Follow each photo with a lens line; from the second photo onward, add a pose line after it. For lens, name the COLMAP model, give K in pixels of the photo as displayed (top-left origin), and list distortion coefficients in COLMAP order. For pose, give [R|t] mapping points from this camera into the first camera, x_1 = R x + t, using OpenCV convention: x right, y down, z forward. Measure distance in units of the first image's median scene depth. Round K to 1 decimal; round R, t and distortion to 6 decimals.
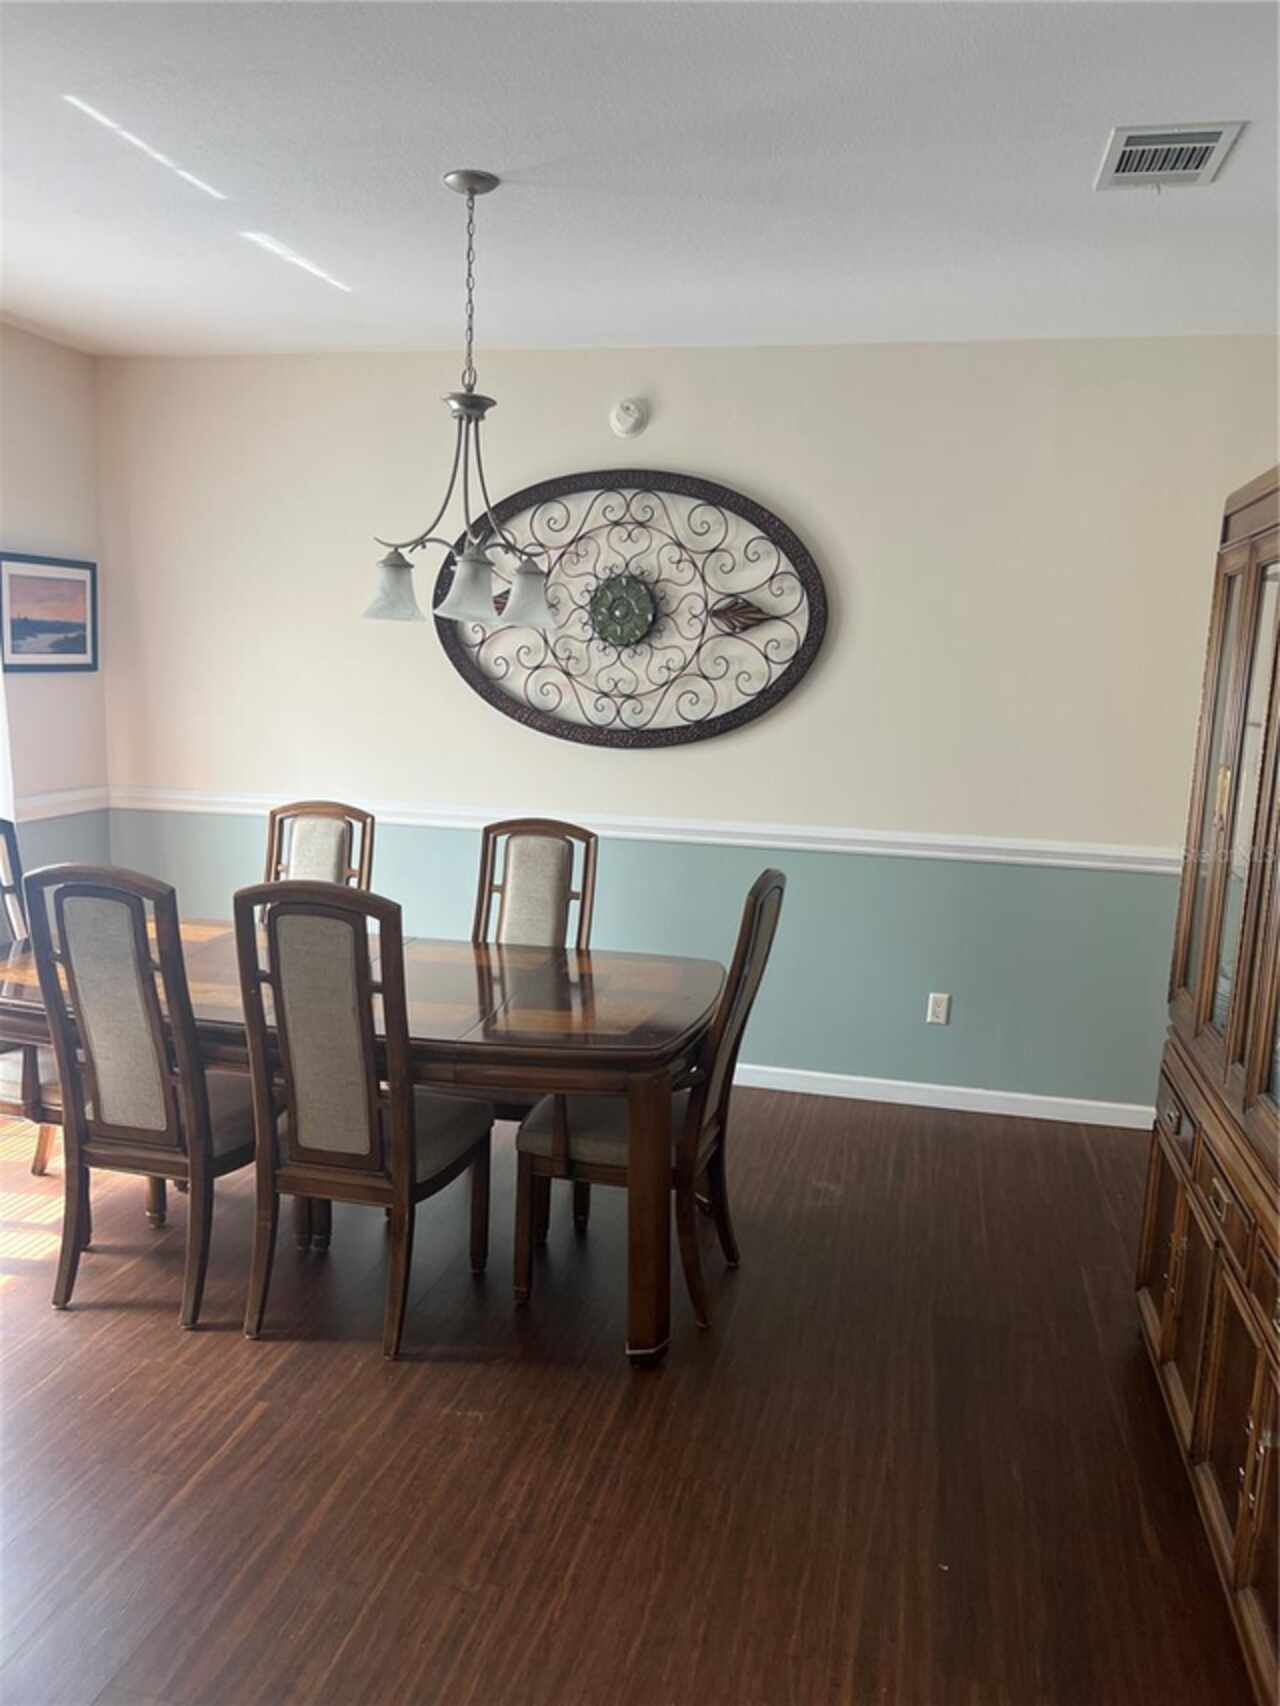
lens RADIAL K [[1283.4, 0, 640.0], [0, 1283.4, 853.0], [0, 0, 1]] dist [0.061464, -0.068758]
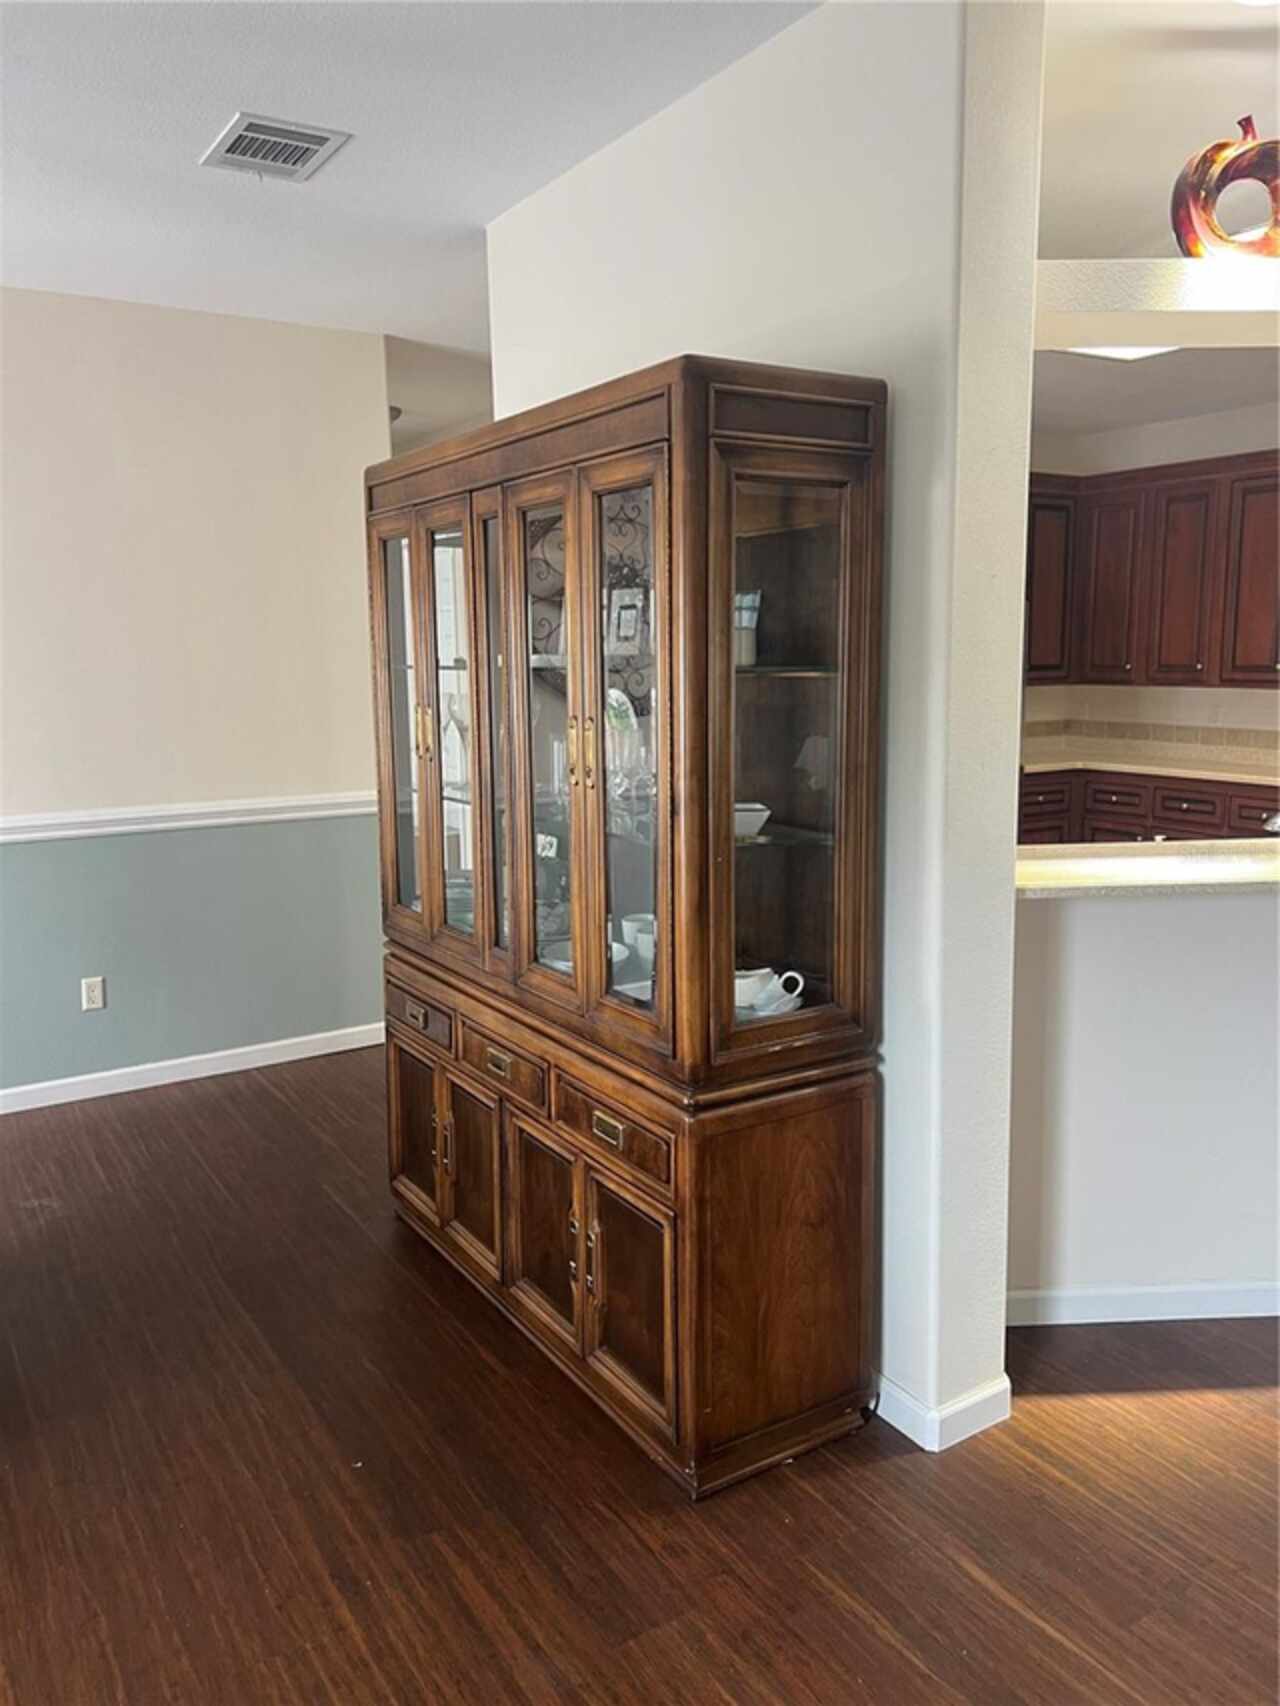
lens RADIAL K [[1283.4, 0, 640.0], [0, 1283.4, 853.0], [0, 0, 1]] dist [0.061464, -0.068758]
pose [[0.707240, -0.153667, 0.690071, -0.212539], [0.139218, 0.987251, 0.077163, 0.000329], [-0.693130, 0.041498, 0.719617, 0.037732]]
